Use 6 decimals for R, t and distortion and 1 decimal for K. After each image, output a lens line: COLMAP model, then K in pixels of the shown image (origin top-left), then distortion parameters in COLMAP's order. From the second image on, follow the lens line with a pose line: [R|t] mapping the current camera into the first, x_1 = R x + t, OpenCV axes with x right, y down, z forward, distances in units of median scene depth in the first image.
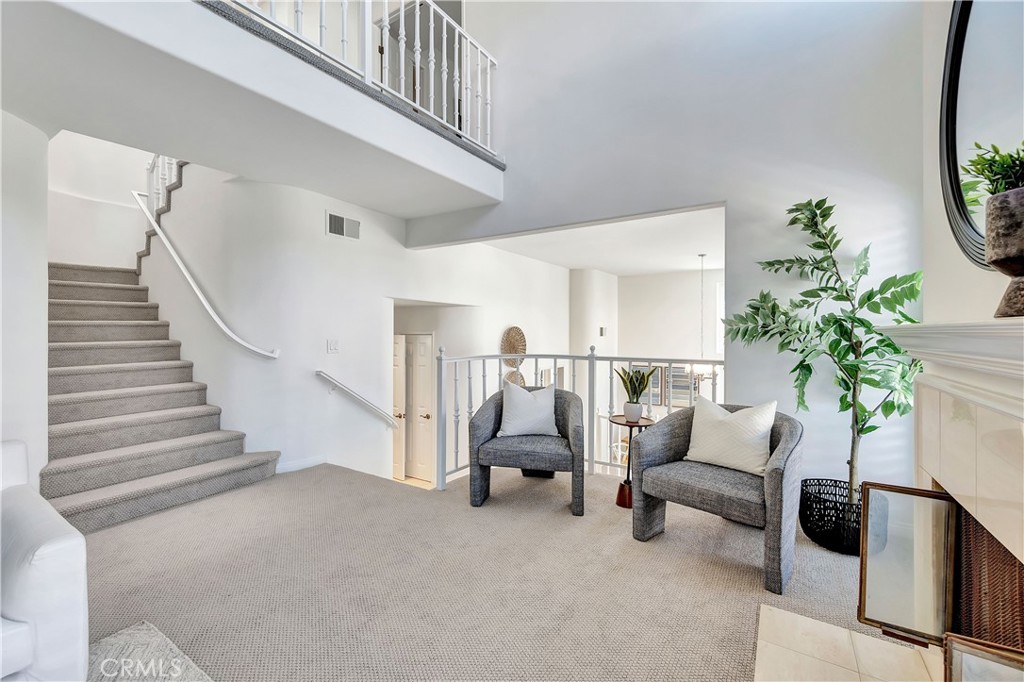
lens RADIAL K [[441.8, 0, 509.6], [0, 441.8, 334.0], [0, 0, 1]] dist [-0.000690, 0.000191]
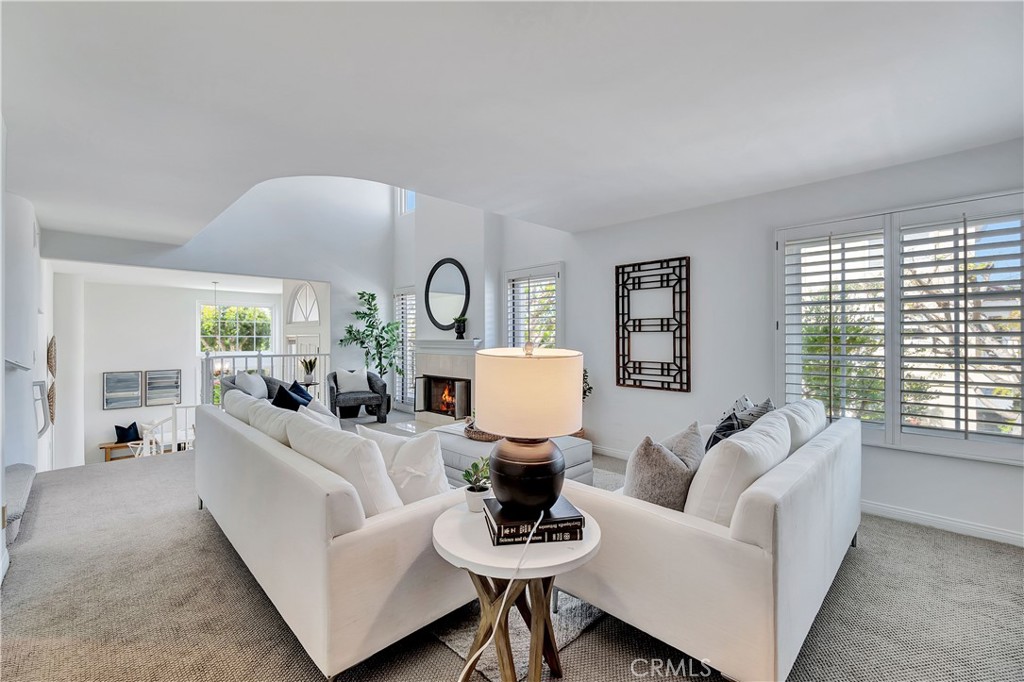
lens RADIAL K [[441.8, 0, 503.8], [0, 441.8, 337.5], [0, 0, 1]] dist [-0.000690, 0.000191]
pose [[0.239129, -0.003836, 0.970980, -1.748959], [0.005684, 0.999981, 0.002551, -0.024543], [-0.970971, 0.004909, 0.239146, -0.457944]]
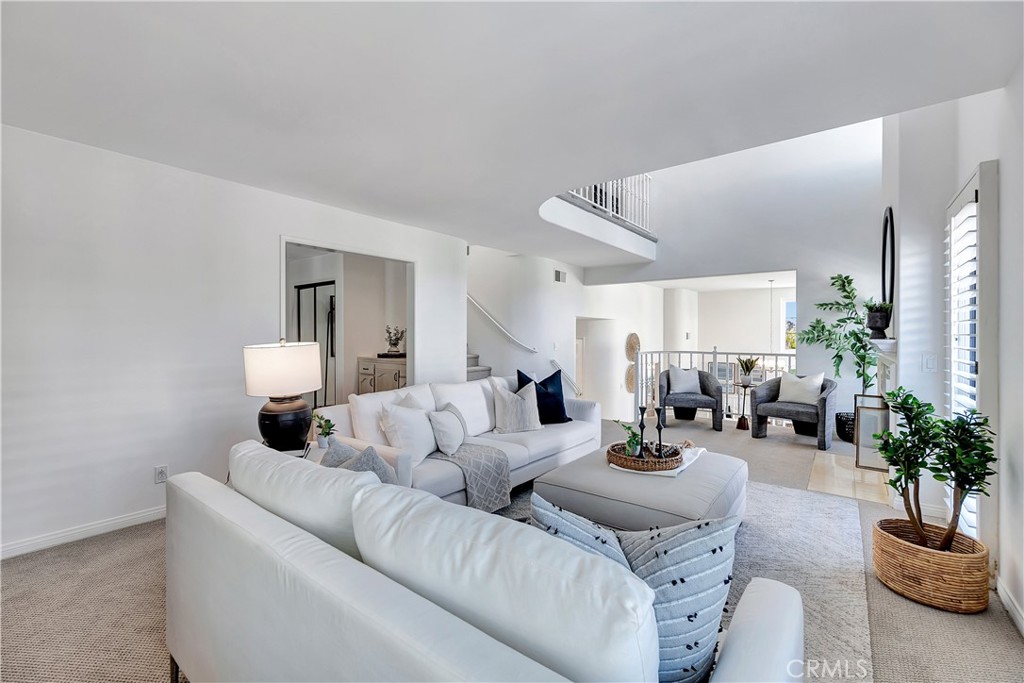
lens RADIAL K [[441.8, 0, 509.3], [0, 441.8, 335.6], [0, 0, 1]] dist [-0.000690, 0.000191]
pose [[0.995990, 0.000963, -0.089455, -0.663824], [-0.000899, 0.999999, 0.000749, -0.021675], [0.089455, -0.000666, 0.995991, -1.164007]]
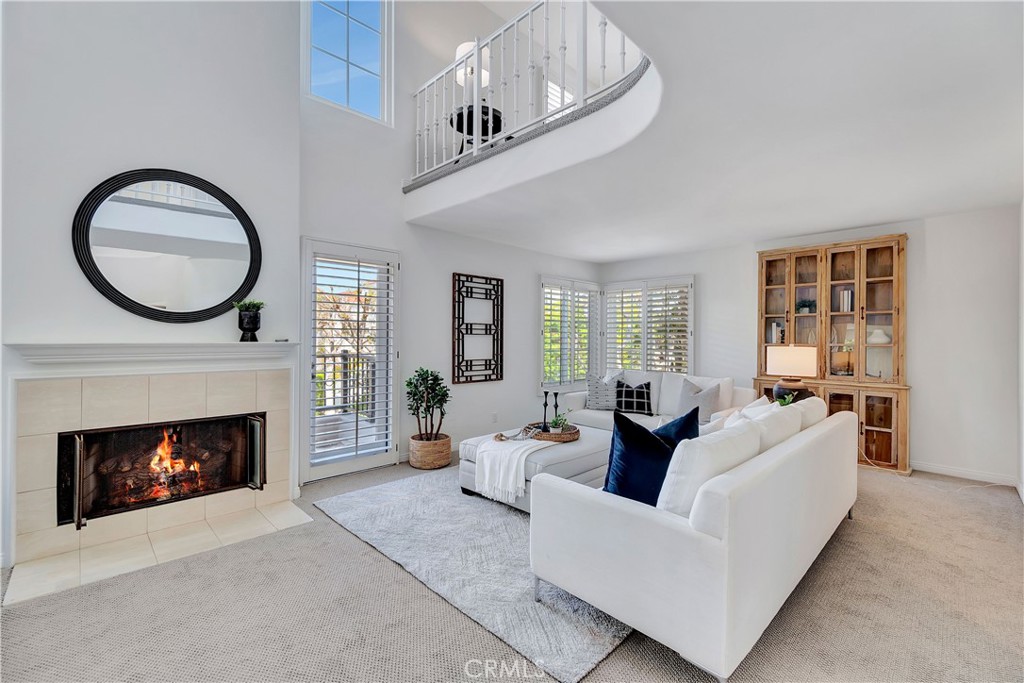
lens RADIAL K [[441.8, 0, 504.0], [0, 441.8, 340.3], [0, 0, 1]] dist [-0.000690, 0.000191]
pose [[-0.971309, -0.009347, 0.237636, -0.614498], [-0.007568, 0.999936, 0.008396, -0.030543], [-0.237699, 0.006357, -0.971318, 1.278350]]
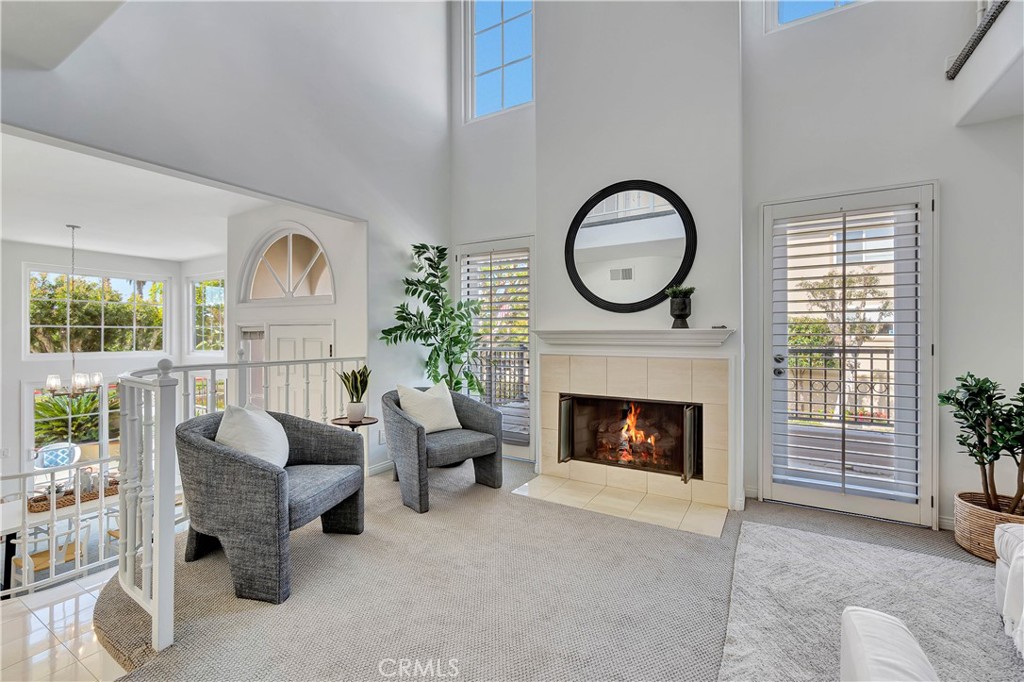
lens RADIAL K [[441.8, 0, 495.0], [0, 441.8, 336.5], [0, 0, 1]] dist [-0.000690, 0.000191]
pose [[-0.014169, -0.009099, 0.999858, -0.826491], [0.001273, 0.999958, 0.009118, -0.001901], [-0.999899, 0.001402, -0.014156, 0.794354]]
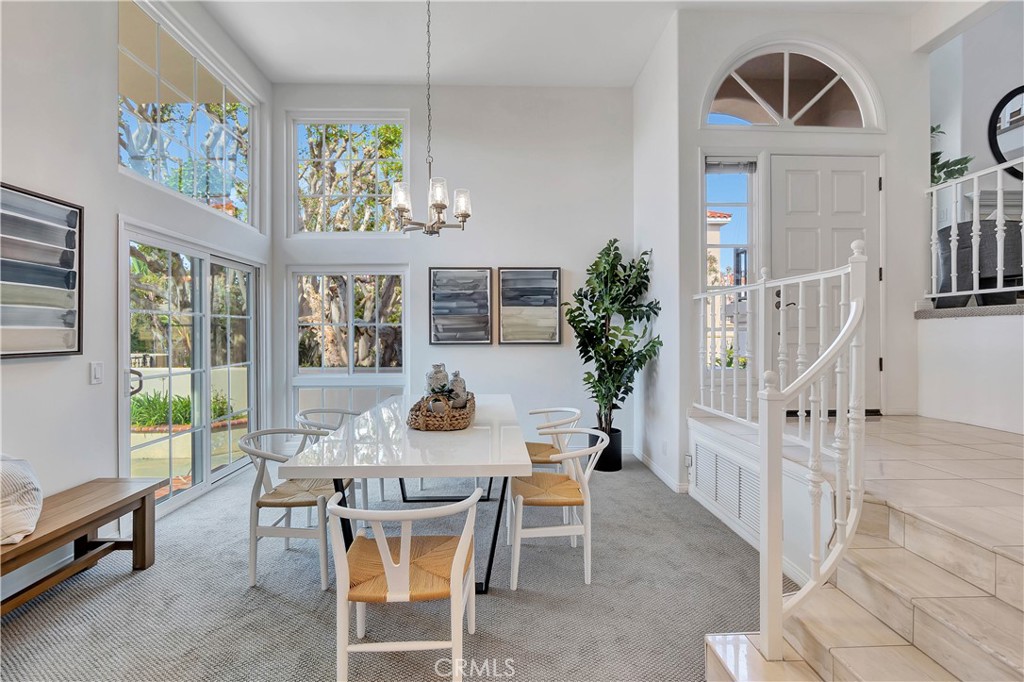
lens RADIAL K [[441.8, 0, 505.8], [0, 441.8, 333.0], [0, 0, 1]] dist [-0.000690, 0.000191]
pose [[-0.567887, -0.002514, 0.823102, 0.219808], [0.001105, 0.999992, 0.003816, 0.523921], [-0.823106, 0.003076, -0.567880, 3.104096]]
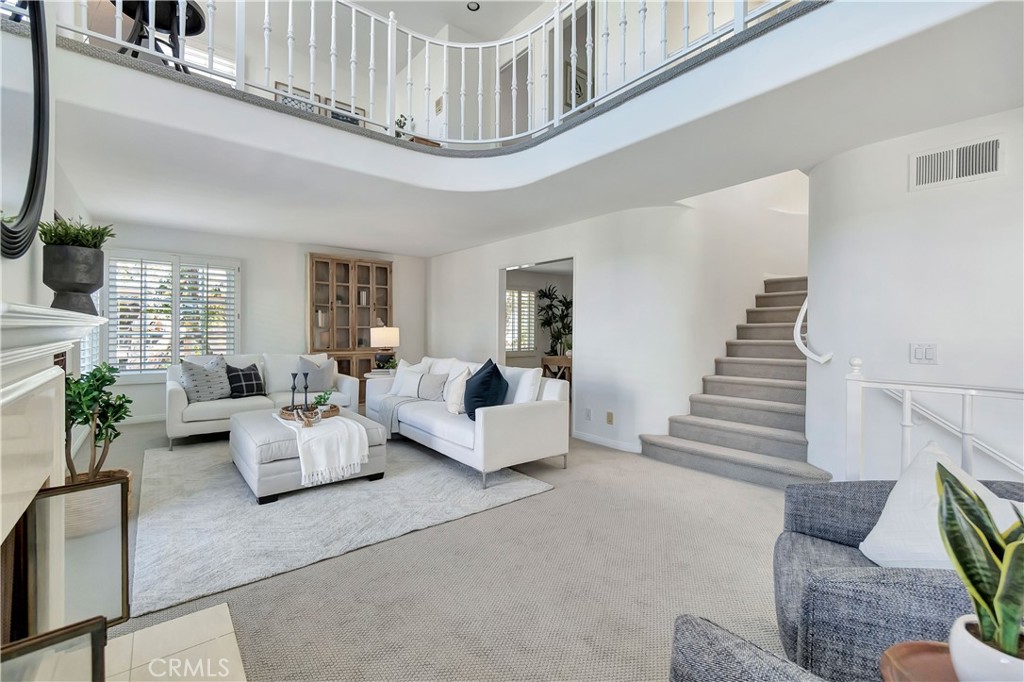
lens RADIAL K [[441.8, 0, 511.0], [0, 441.8, 342.3], [0, 0, 1]] dist [-0.000690, 0.000191]
pose [[-0.307399, 0.017379, -0.951422, 0.653487], [-0.014287, 0.999636, 0.022876, 0.006376], [0.951473, 0.020625, -0.307039, 0.936056]]
